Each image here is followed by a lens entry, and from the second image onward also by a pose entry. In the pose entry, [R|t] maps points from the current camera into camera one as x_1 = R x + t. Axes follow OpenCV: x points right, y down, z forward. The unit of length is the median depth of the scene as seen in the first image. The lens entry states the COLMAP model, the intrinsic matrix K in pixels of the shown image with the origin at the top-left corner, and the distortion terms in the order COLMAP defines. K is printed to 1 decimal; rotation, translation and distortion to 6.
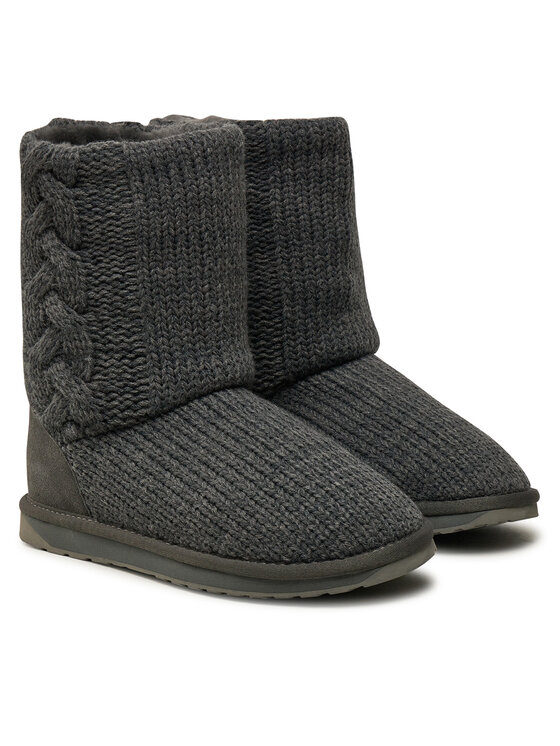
lens RADIAL K [[1358.8, 0, 280.0], [0, 1358.8, 373.0], [0, 0, 1]] dist [-0.020561, -0.046415]
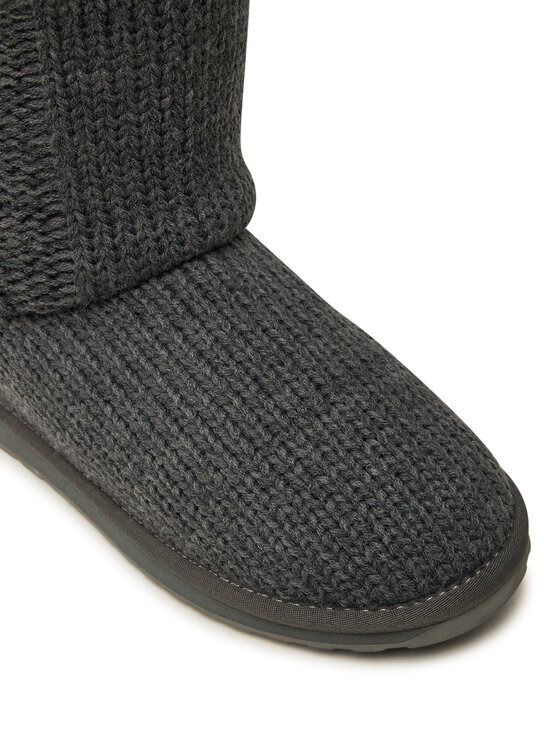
lens RADIAL K [[1304.7, 0, 279.1], [0, 1304.7, 372.5], [0, 0, 1]] dist [-0.070444, -0.187335]
pose [[0.997217, 0.033350, -0.066685, 0.035234], [-0.003555, 0.914638, 0.404259, -0.181517], [0.074474, -0.402897, 0.912210, 0.460302]]
